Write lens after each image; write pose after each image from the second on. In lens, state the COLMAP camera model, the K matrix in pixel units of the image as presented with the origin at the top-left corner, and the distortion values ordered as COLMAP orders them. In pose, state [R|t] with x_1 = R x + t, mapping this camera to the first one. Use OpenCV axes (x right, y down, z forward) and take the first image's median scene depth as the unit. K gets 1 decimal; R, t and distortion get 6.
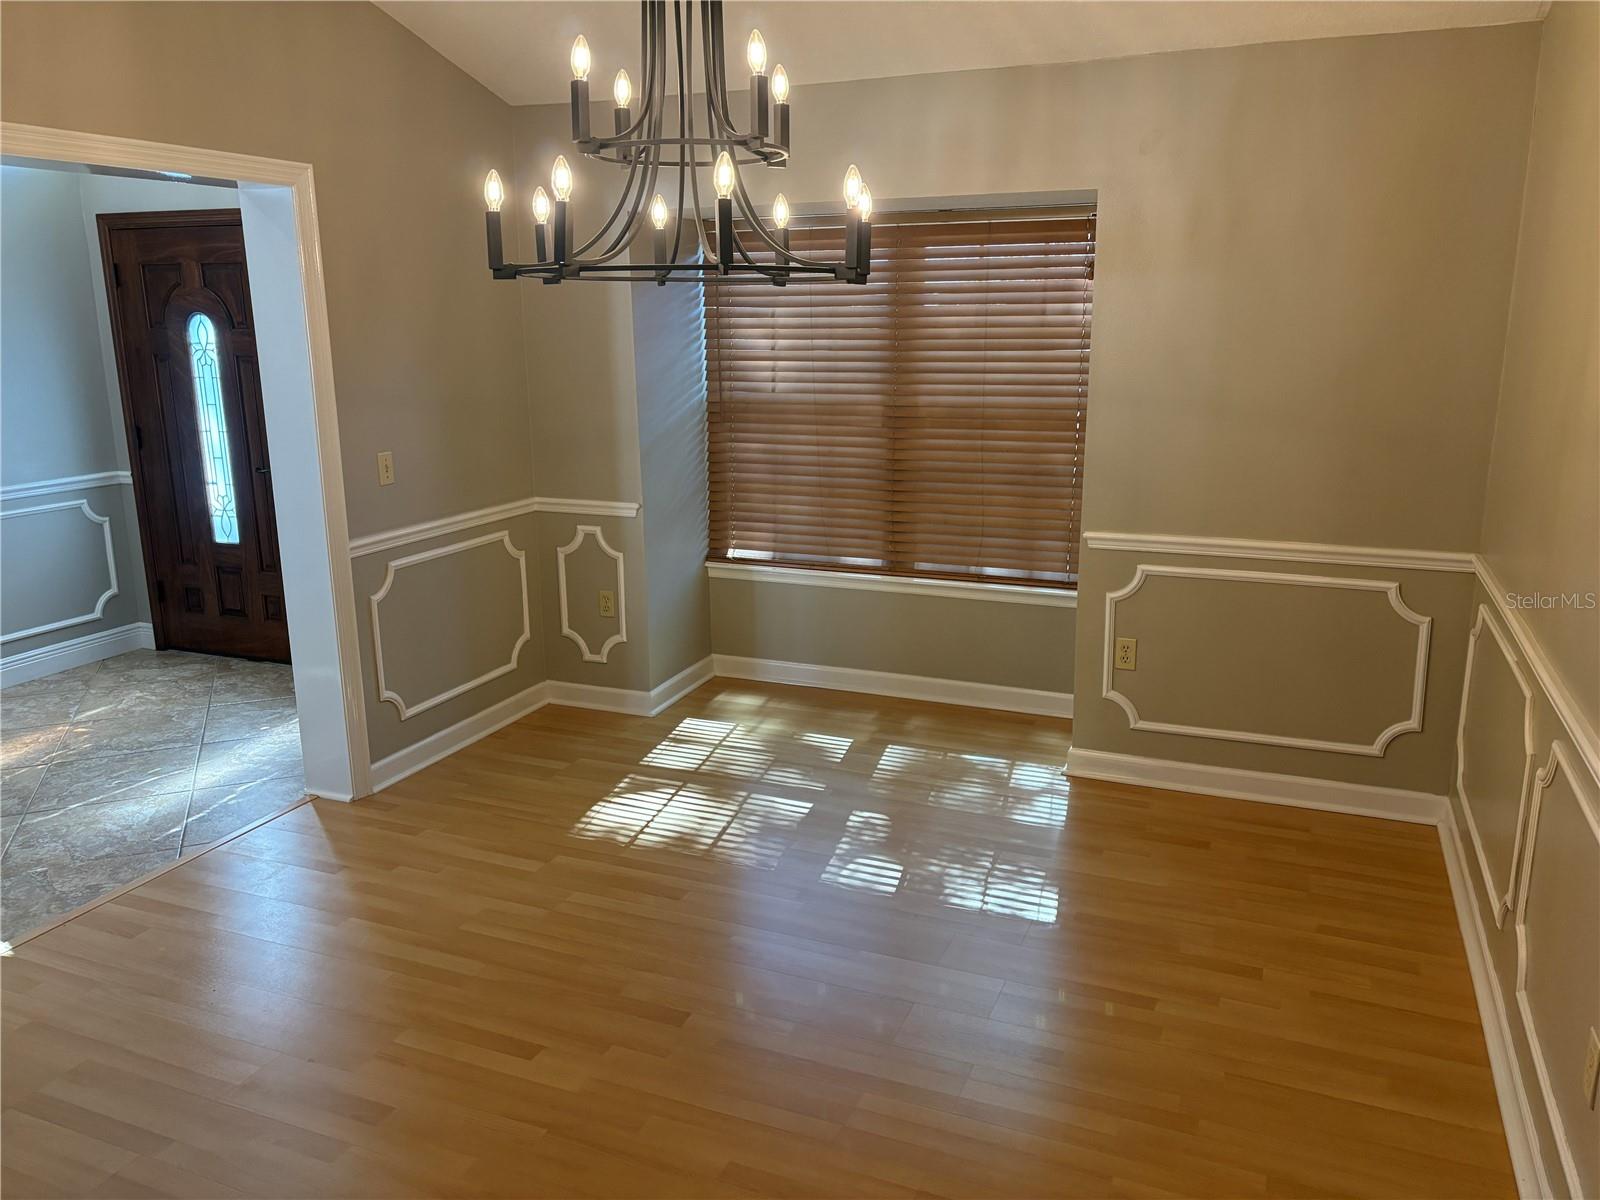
lens RADIAL K [[1211.4, 0, 792.7], [0, 1211.4, 587.3], [0, 0, 1]] dist [0.061005, -0.072942]
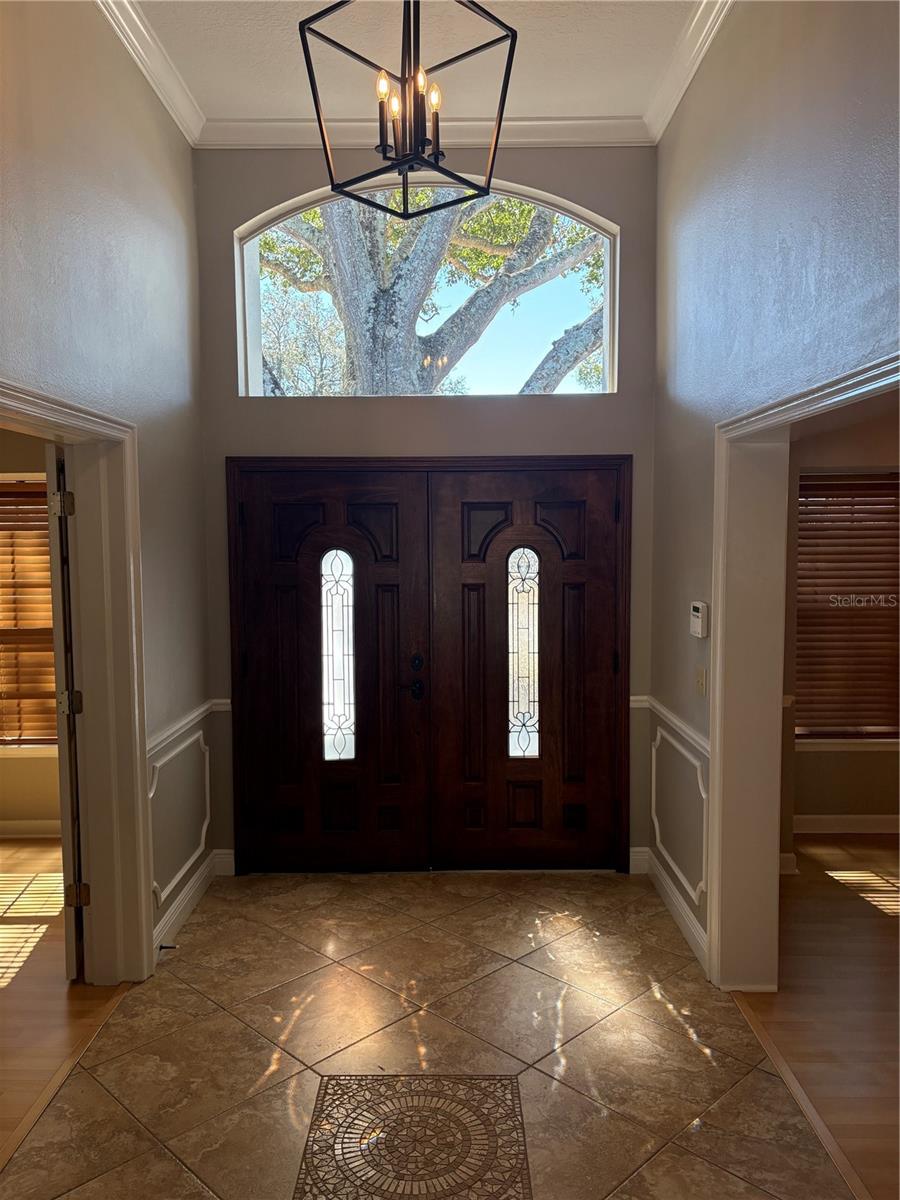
lens RADIAL K [[908.6, 0, 463.8], [0, 908.6, 579.9], [0, 0, 1]] dist [0.061005, -0.072942]
pose [[0.921603, -0.016632, 0.387778, -0.789207], [0.083516, 0.984177, -0.156272, -0.067309], [-0.379043, 0.176407, 0.908409, 0.255394]]
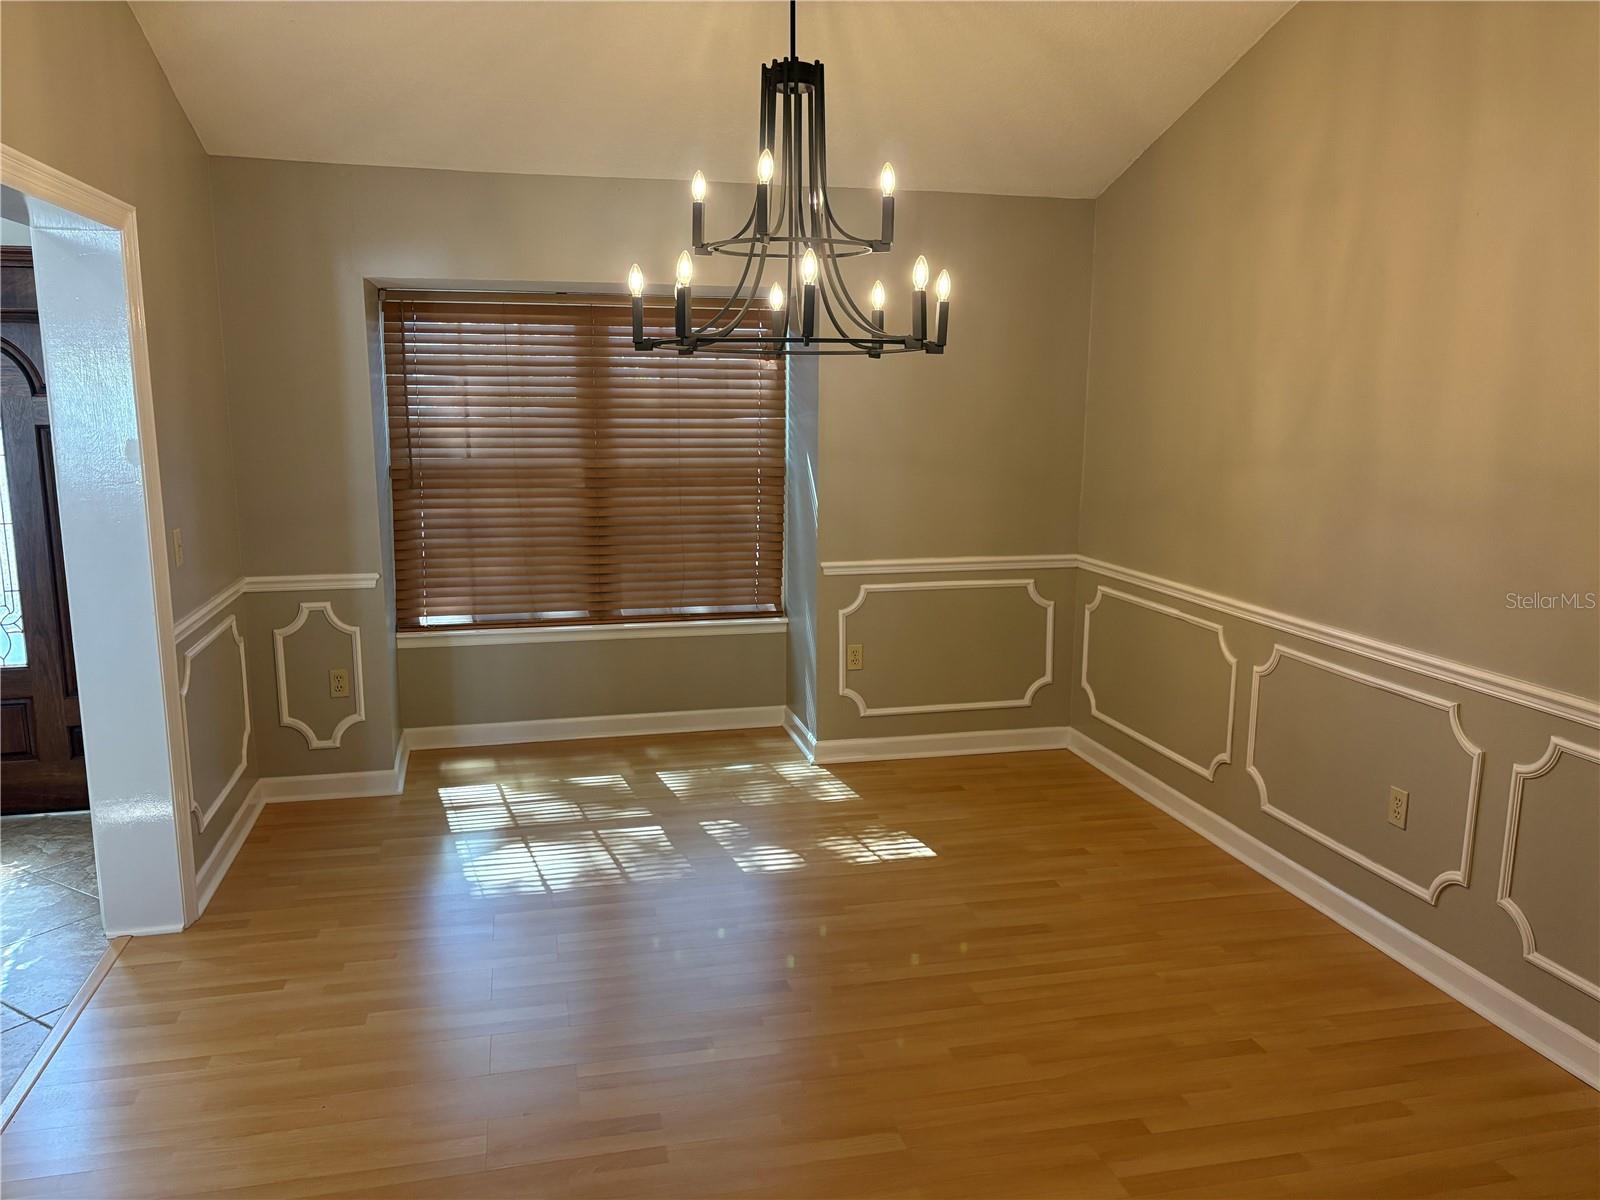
lens RADIAL K [[1211.4, 0, 810.3], [0, 1211.4, 603.1], [0, 0, 1]] dist [0.061005, -0.072942]
pose [[0.803344, -0.090486, 0.588601, -0.422365], [0.120012, 0.992709, -0.011188, 0.006547], [-0.583297, 0.079627, 0.808346, 0.016079]]
